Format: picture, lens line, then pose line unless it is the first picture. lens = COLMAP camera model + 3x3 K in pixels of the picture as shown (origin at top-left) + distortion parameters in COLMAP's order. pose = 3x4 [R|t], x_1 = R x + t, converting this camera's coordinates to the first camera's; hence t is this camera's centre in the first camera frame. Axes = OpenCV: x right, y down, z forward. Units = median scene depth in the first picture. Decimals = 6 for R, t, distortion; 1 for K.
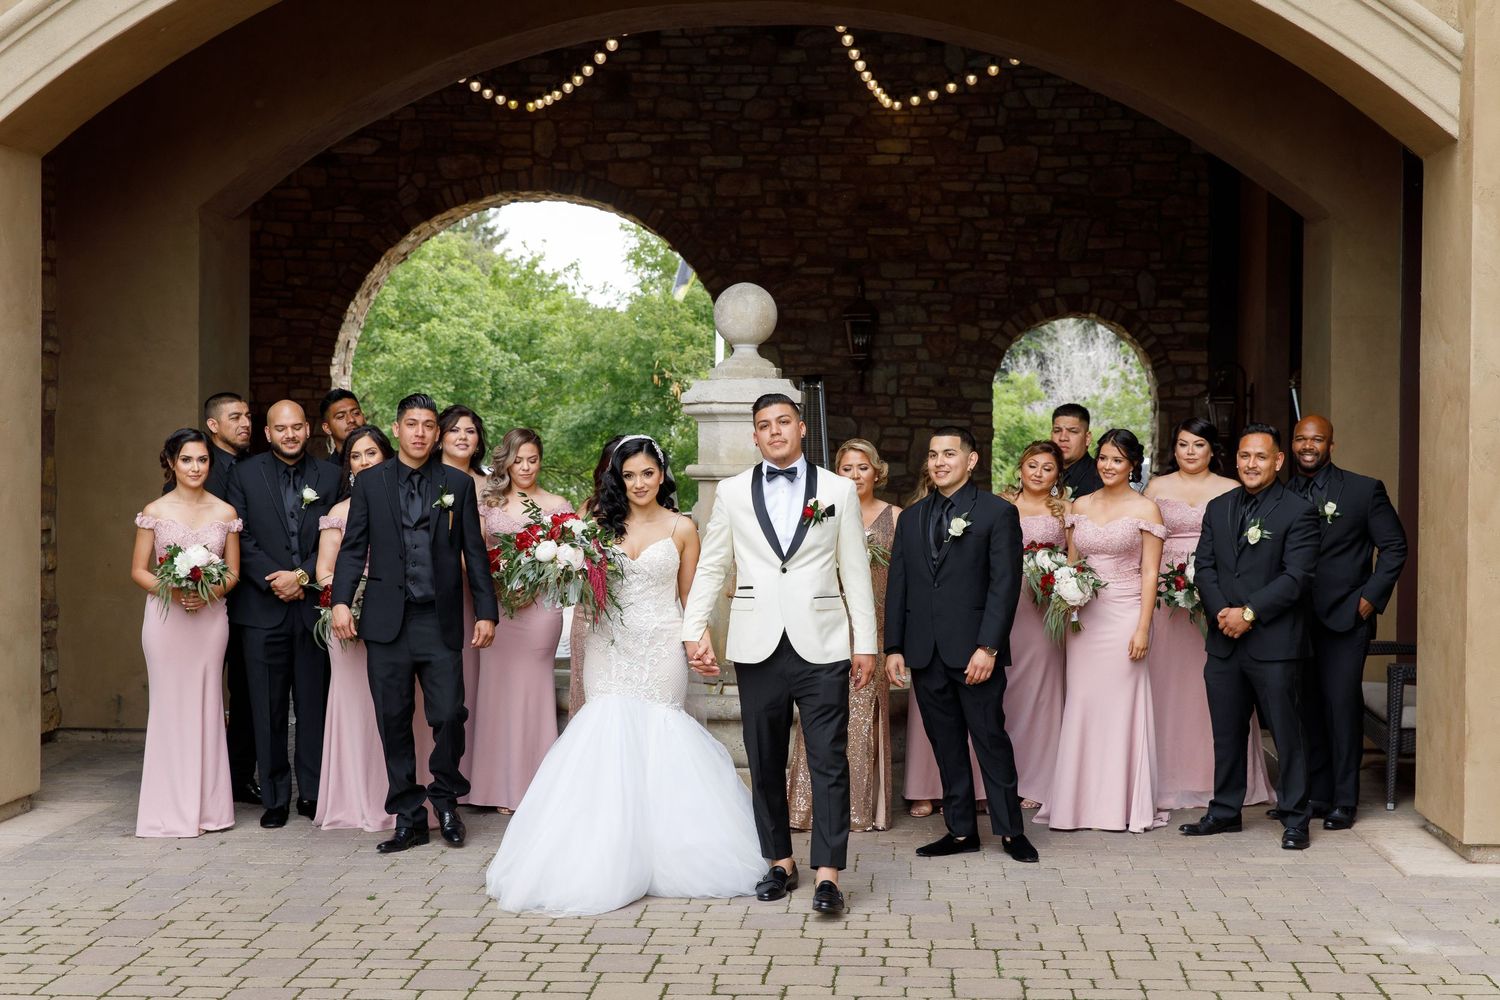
lens RADIAL K [[2507.5, 0, 785.4], [0, 2507.5, 505.8], [0, 0, 1]] dist [0.008321, 0.071603]
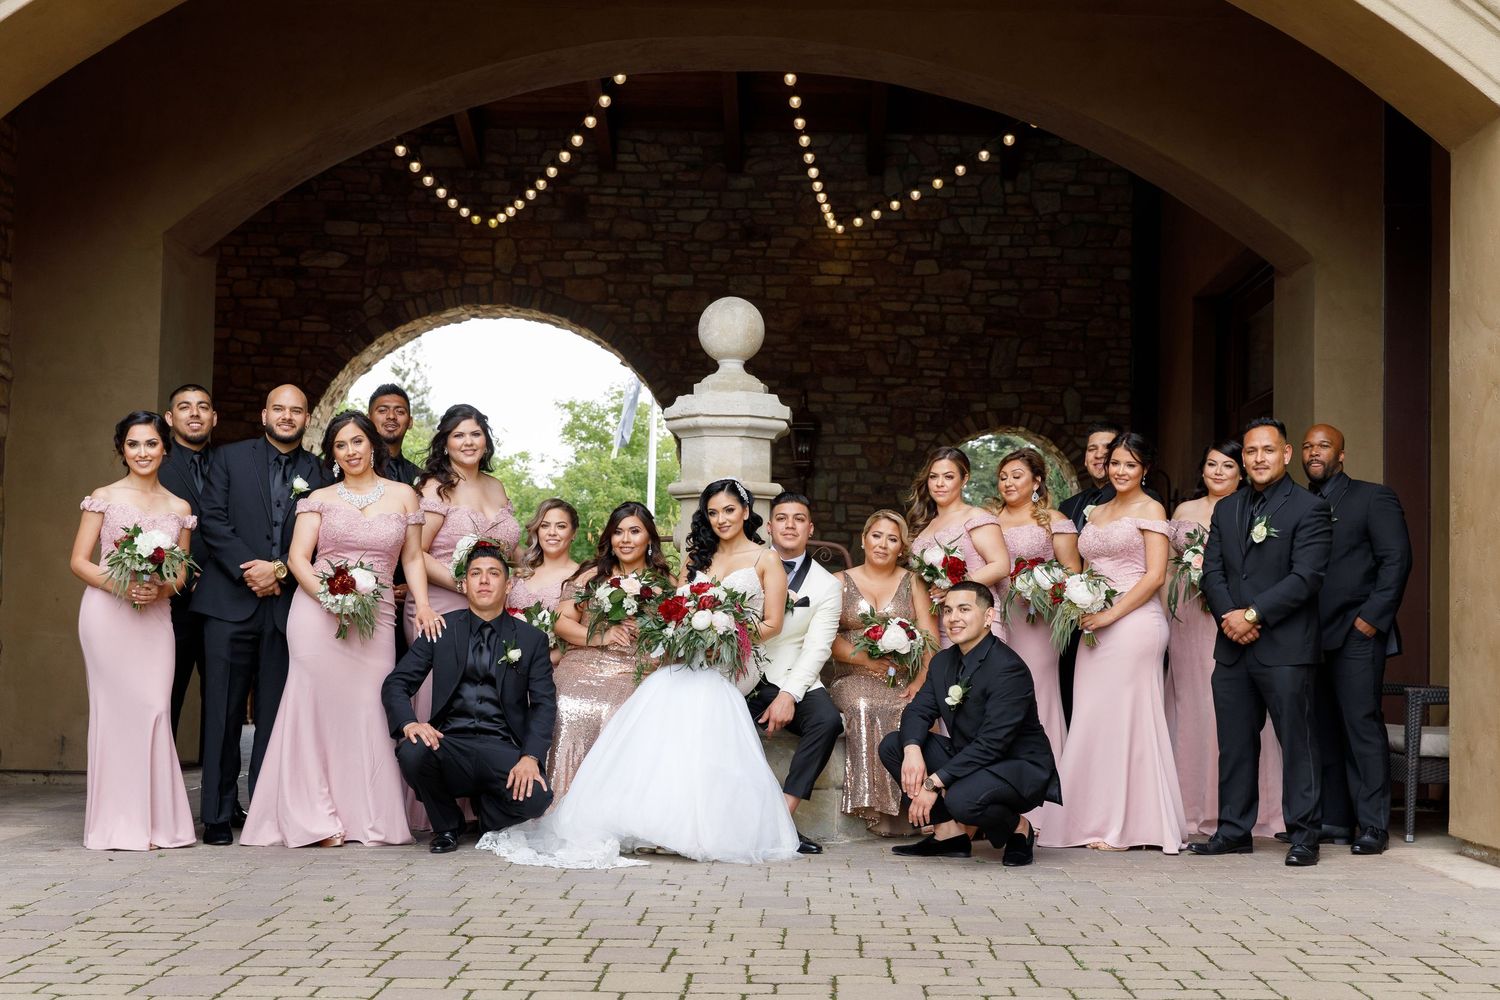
lens RADIAL K [[2161.7, 0, 804.4], [0, 2161.7, 534.7], [0, 0, 1]] dist [0.010166, 0.016072]
pose [[0.998506, 0.012865, 0.053101, -0.017264], [-0.009124, 0.997498, -0.070103, 0.033550], [-0.053870, 0.069514, 0.996125, 0.096935]]
